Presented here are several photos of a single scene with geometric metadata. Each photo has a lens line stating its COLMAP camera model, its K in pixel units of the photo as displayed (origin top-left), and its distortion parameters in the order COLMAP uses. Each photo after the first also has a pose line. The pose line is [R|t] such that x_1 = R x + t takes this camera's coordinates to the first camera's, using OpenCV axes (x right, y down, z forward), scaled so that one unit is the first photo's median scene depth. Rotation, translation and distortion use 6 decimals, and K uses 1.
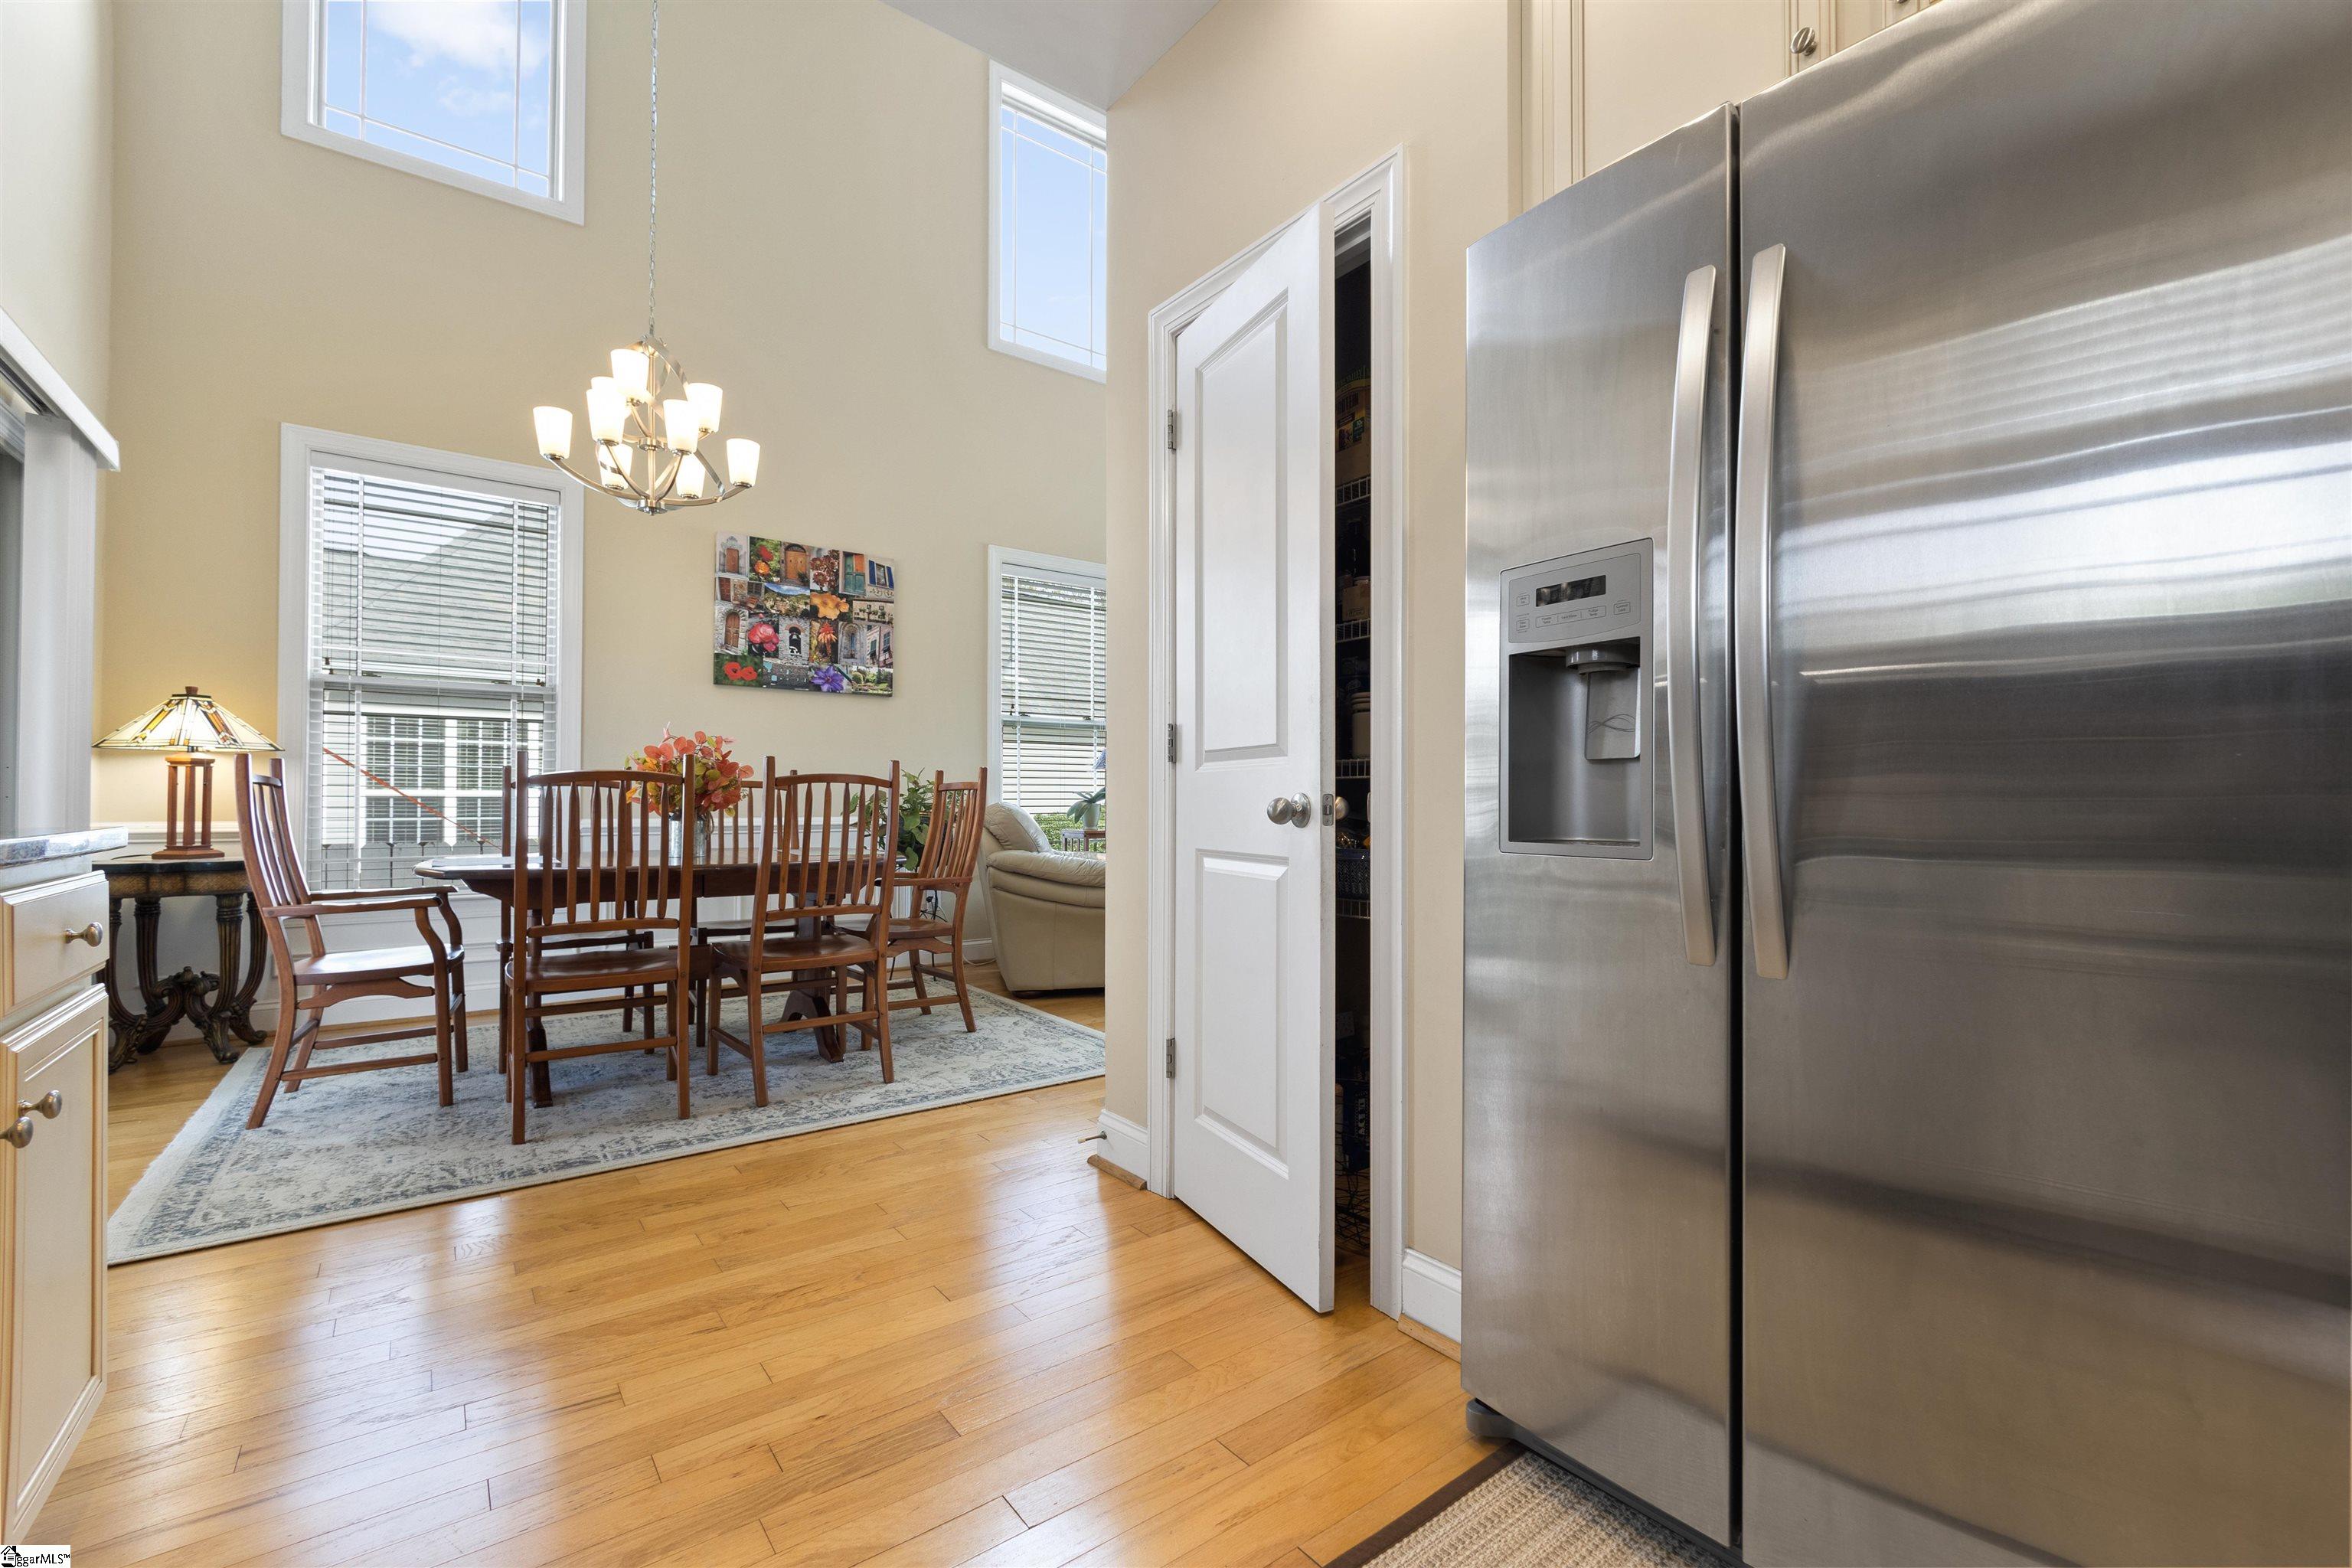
lens RADIAL K [[1001.5, 0, 1183.9], [0, 1001.5, 782.1], [0, 0, 1]] dist [0.001173, 0.000431]
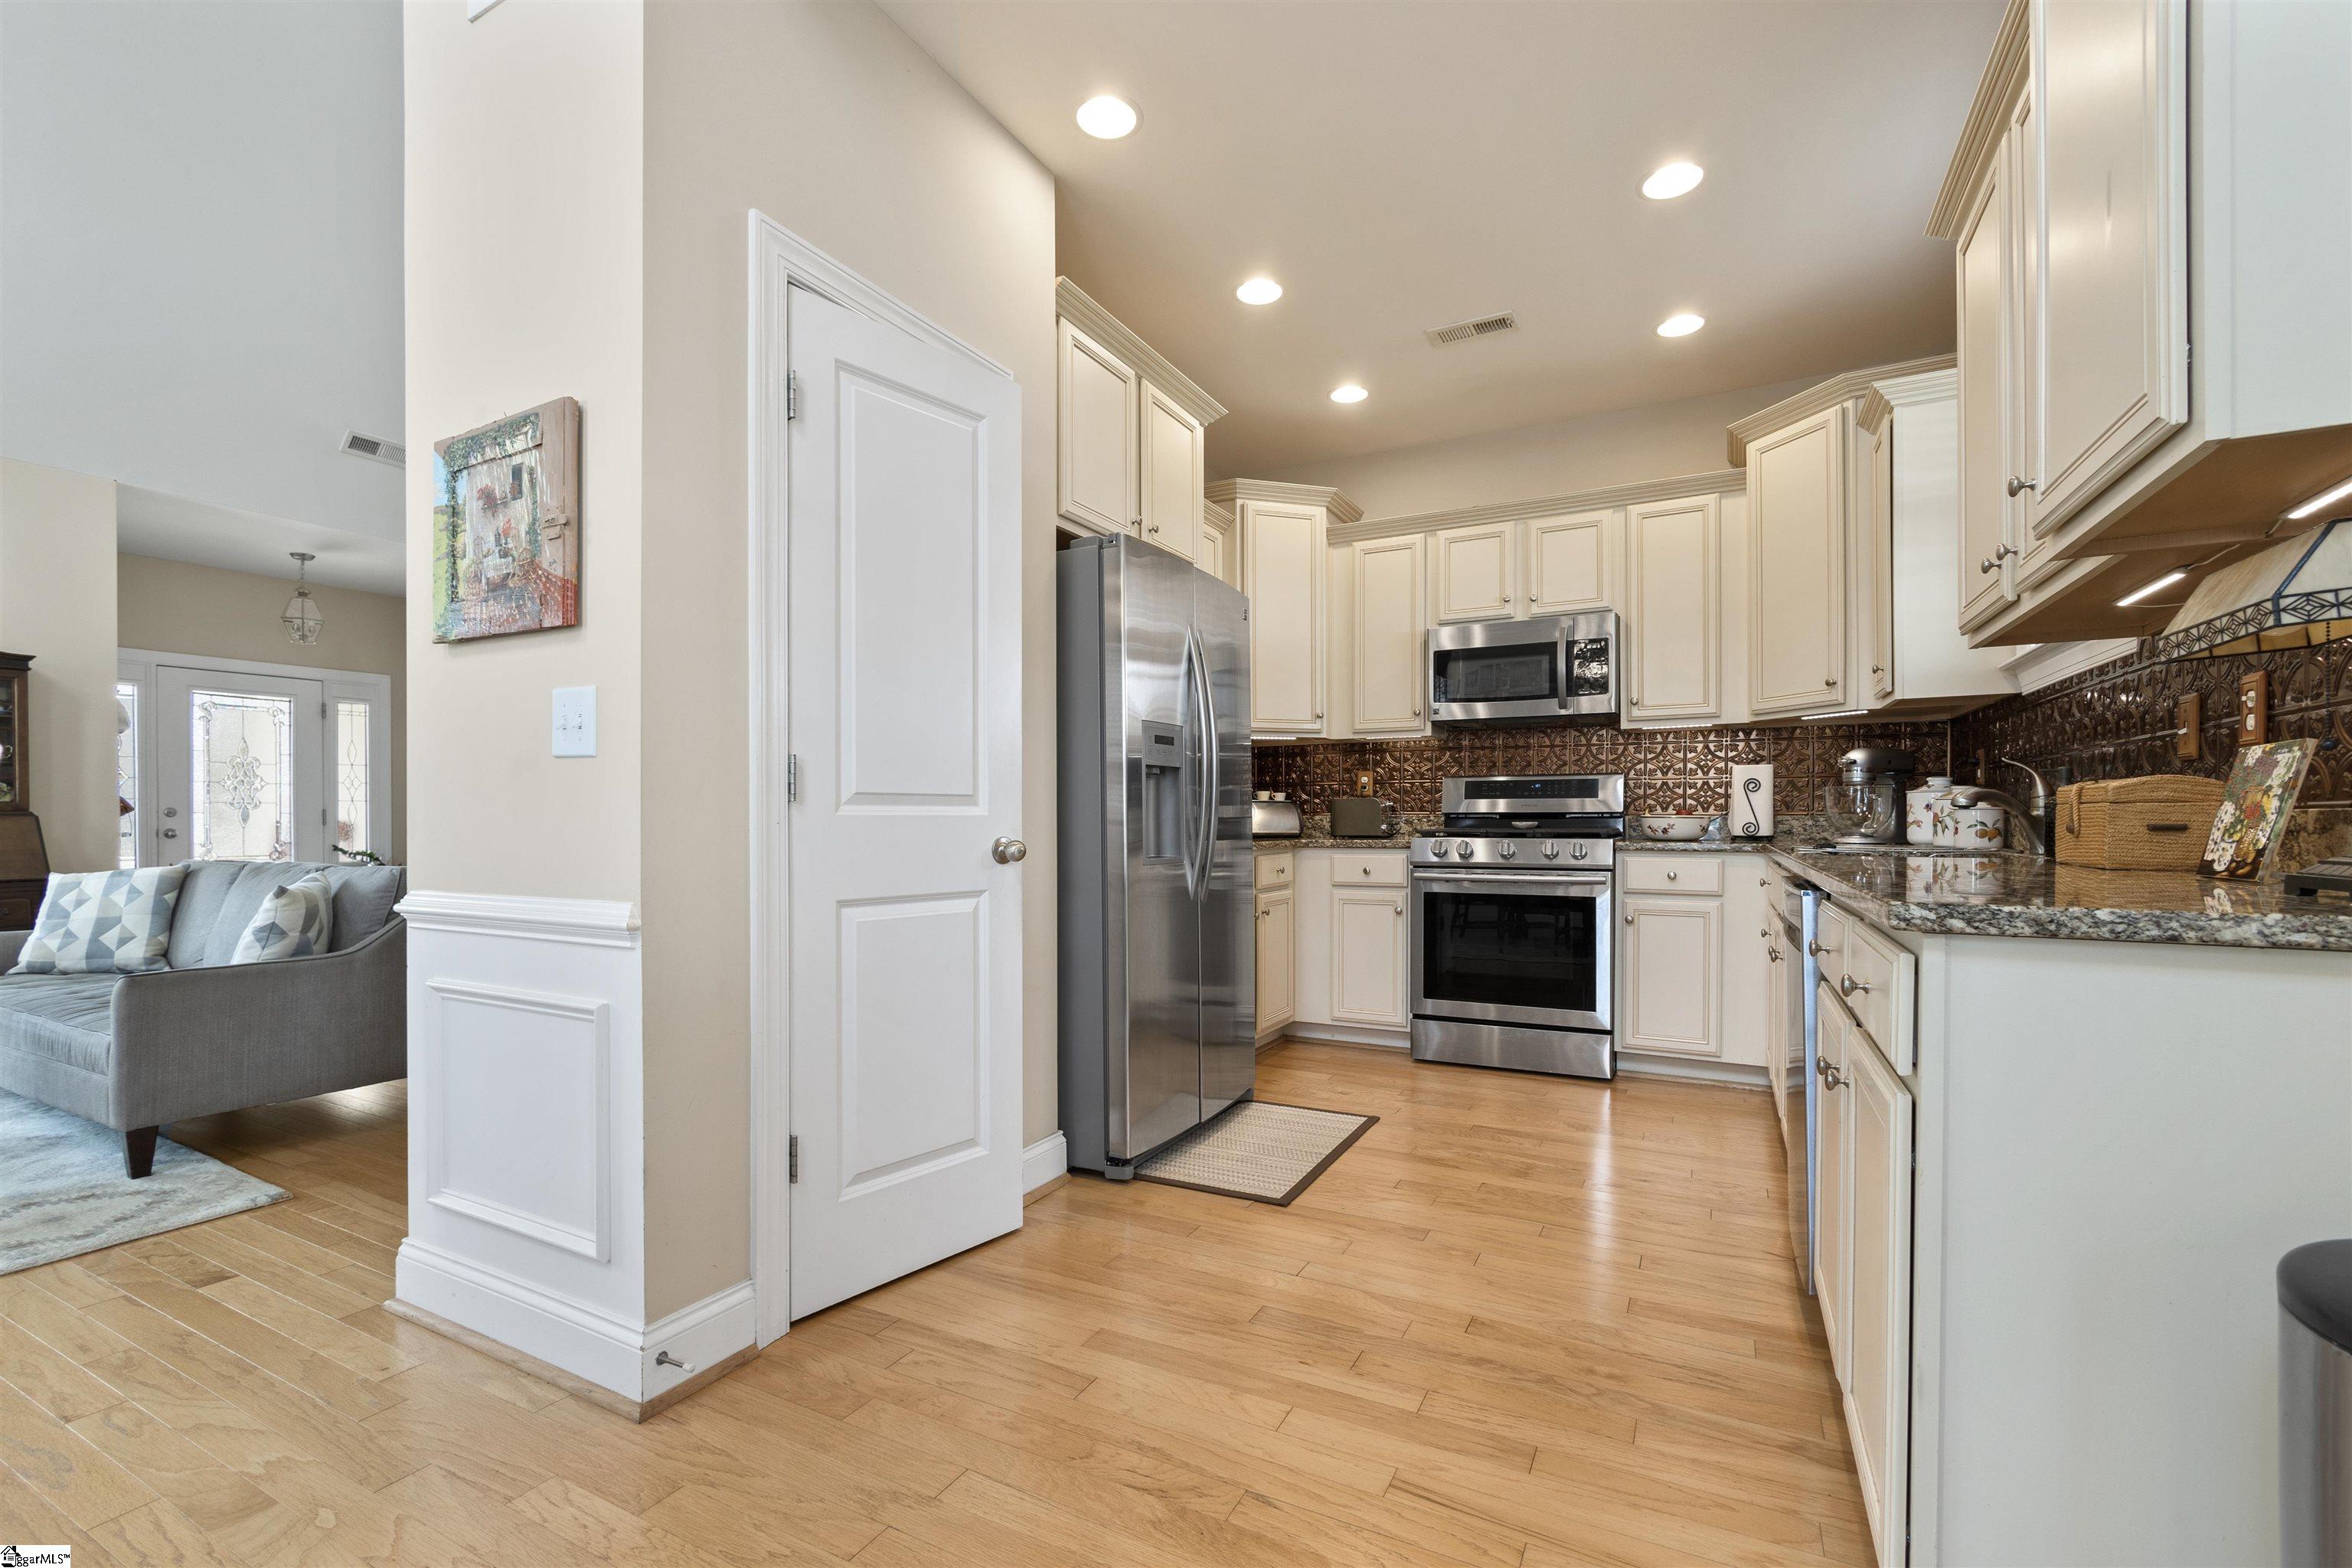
lens RADIAL K [[1001.5, 0, 1162.6], [0, 1001.5, 824.1], [0, 0, 1]] dist [0.001173, 0.000431]
pose [[-0.395469, -0.005180, 0.918465, -1.188559], [-0.010327, 0.999946, 0.001193, -0.007817], [-0.918421, -0.009013, -0.395501, 1.397309]]
